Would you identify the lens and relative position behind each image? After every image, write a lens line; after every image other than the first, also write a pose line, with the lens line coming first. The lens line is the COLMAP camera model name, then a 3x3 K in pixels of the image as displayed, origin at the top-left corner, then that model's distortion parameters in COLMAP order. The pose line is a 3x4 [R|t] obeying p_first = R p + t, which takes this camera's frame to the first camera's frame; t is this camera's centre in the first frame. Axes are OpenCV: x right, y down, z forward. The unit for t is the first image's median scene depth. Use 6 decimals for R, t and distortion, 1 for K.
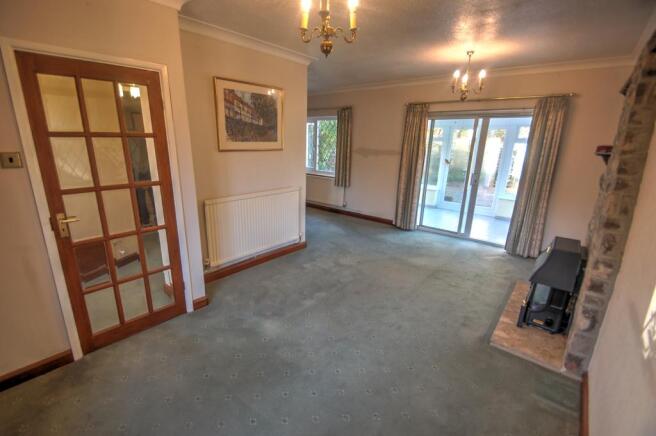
lens RADIAL K [[297.2, 0, 328.1], [0, 297.2, 220.4], [0, 0, 1]] dist [0.000730, -0.000455]
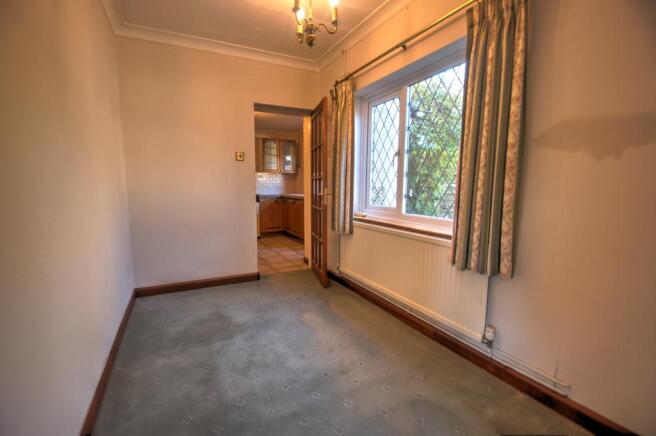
lens RADIAL K [[297.2, 0, 325.8], [0, 297.2, 217.8], [0, 0, 1]] dist [0.000730, -0.000455]
pose [[0.925141, 0.014449, -0.379349, 0.017612], [-0.074268, 0.986855, -0.143533, -0.113957], [0.372289, 0.160961, 0.914053, 0.682395]]
